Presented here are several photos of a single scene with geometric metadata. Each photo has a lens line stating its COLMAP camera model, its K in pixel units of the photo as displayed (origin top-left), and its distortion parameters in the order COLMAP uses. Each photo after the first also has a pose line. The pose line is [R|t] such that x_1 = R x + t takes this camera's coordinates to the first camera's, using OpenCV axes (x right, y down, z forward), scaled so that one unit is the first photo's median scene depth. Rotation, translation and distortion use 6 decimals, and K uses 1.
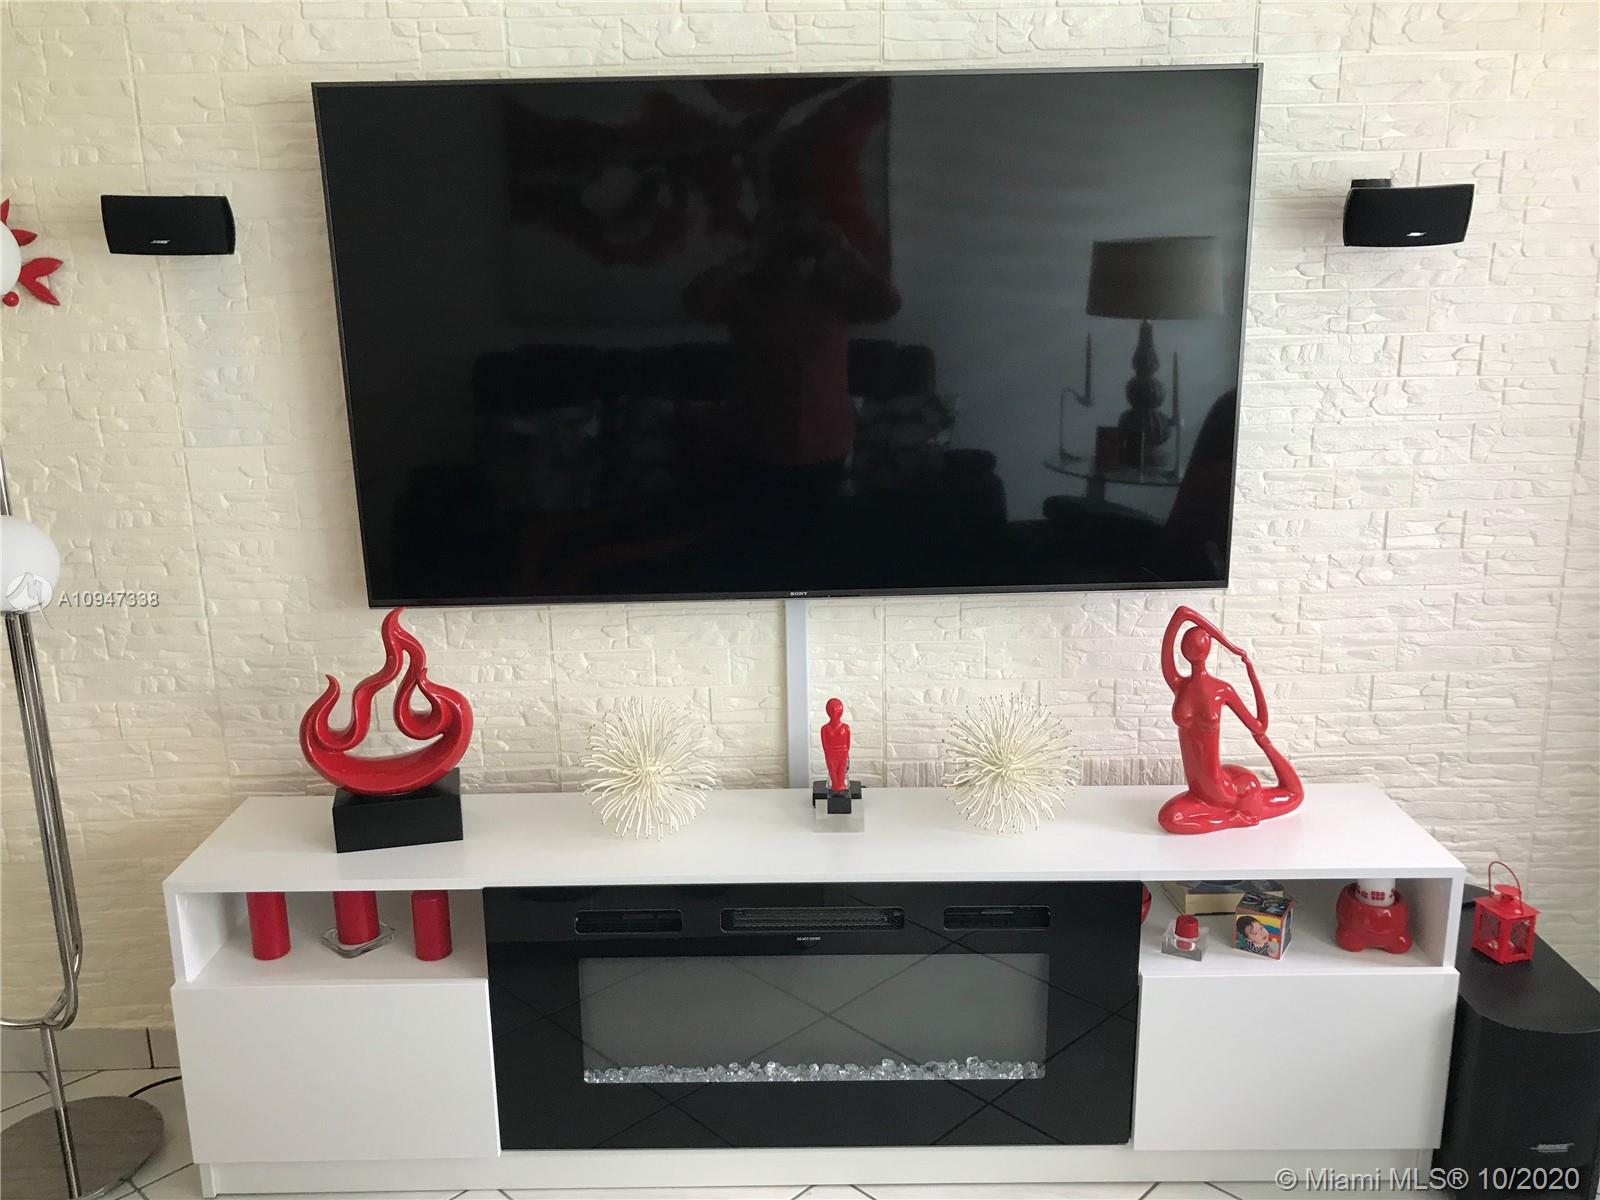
lens RADIAL K [[1334.0, 0, 800.0], [0, 1334.0, 600.0], [0, 0, 1]] dist [-0.002573, -0.000926]
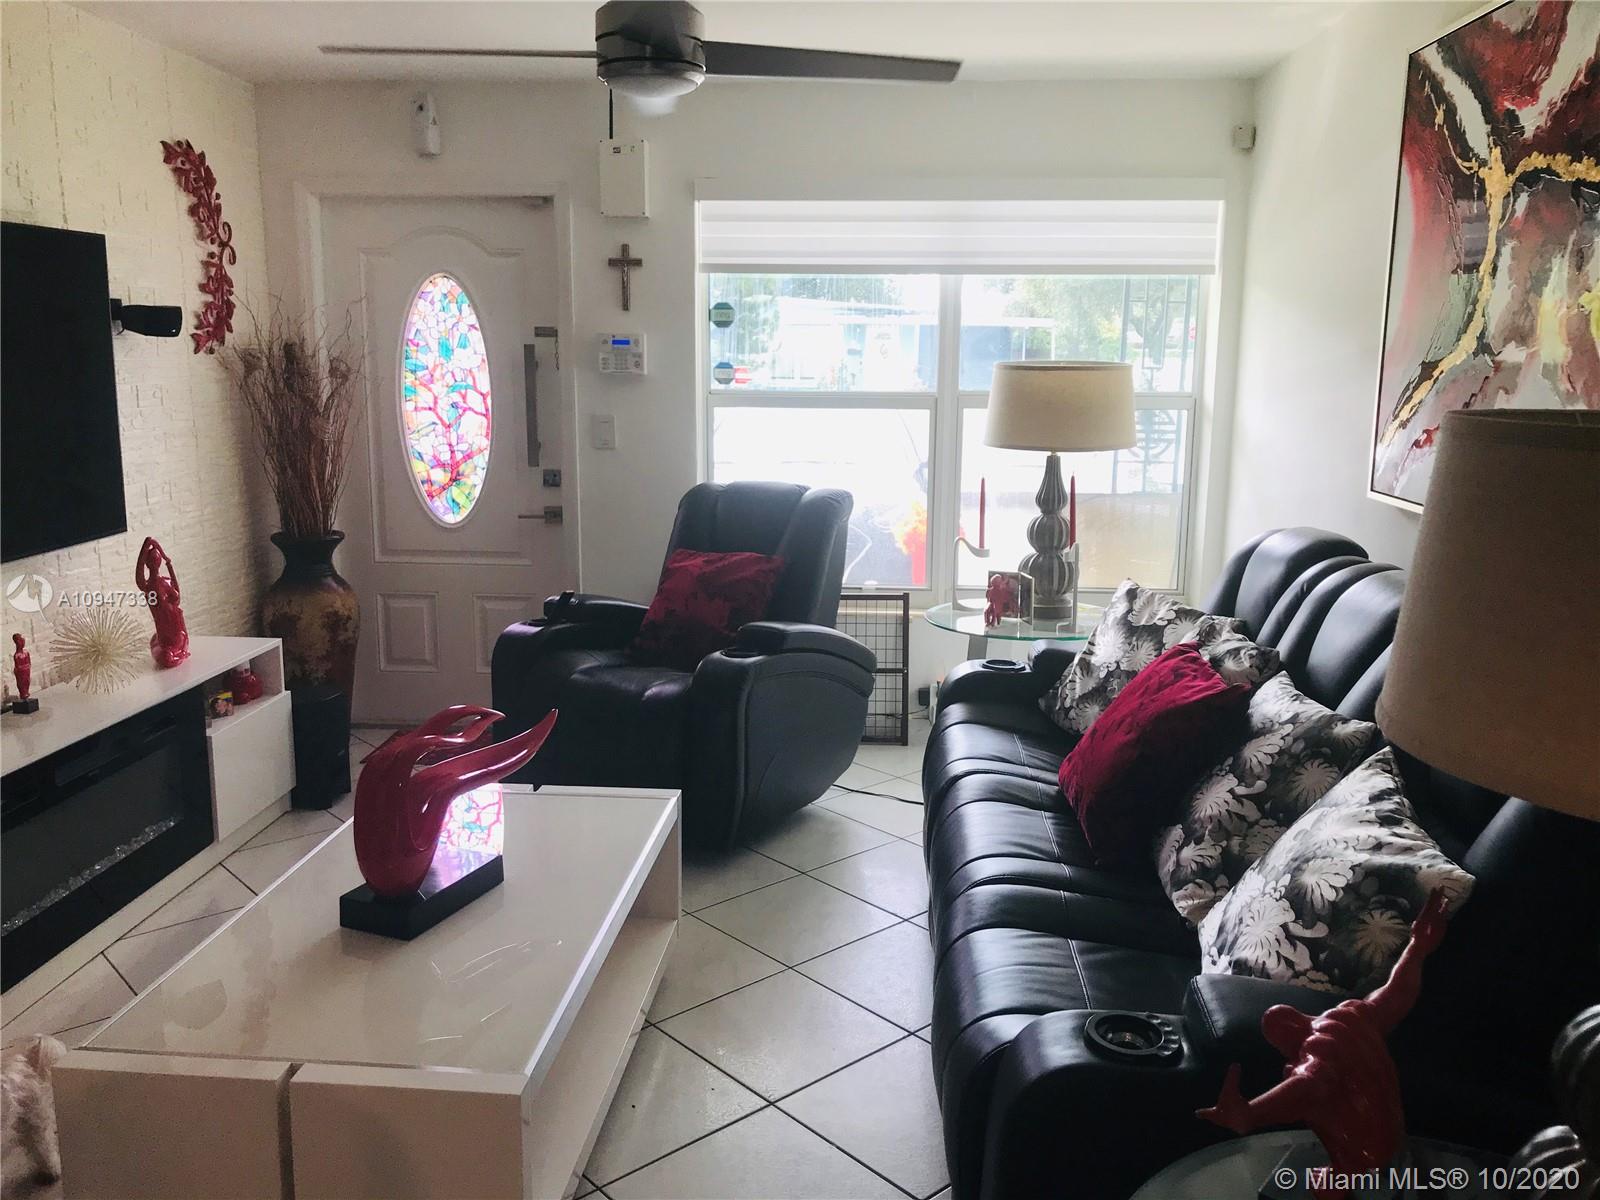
lens RADIAL K [[1334.0, 0, 800.0], [0, 1334.0, 600.0], [0, 0, 1]] dist [-0.002573, -0.000926]
pose [[0.065090, -0.172320, 0.982888, -1.382789], [0.230638, 0.960905, 0.153192, 0.013164], [-0.970860, 0.216720, 0.102288, 0.006397]]
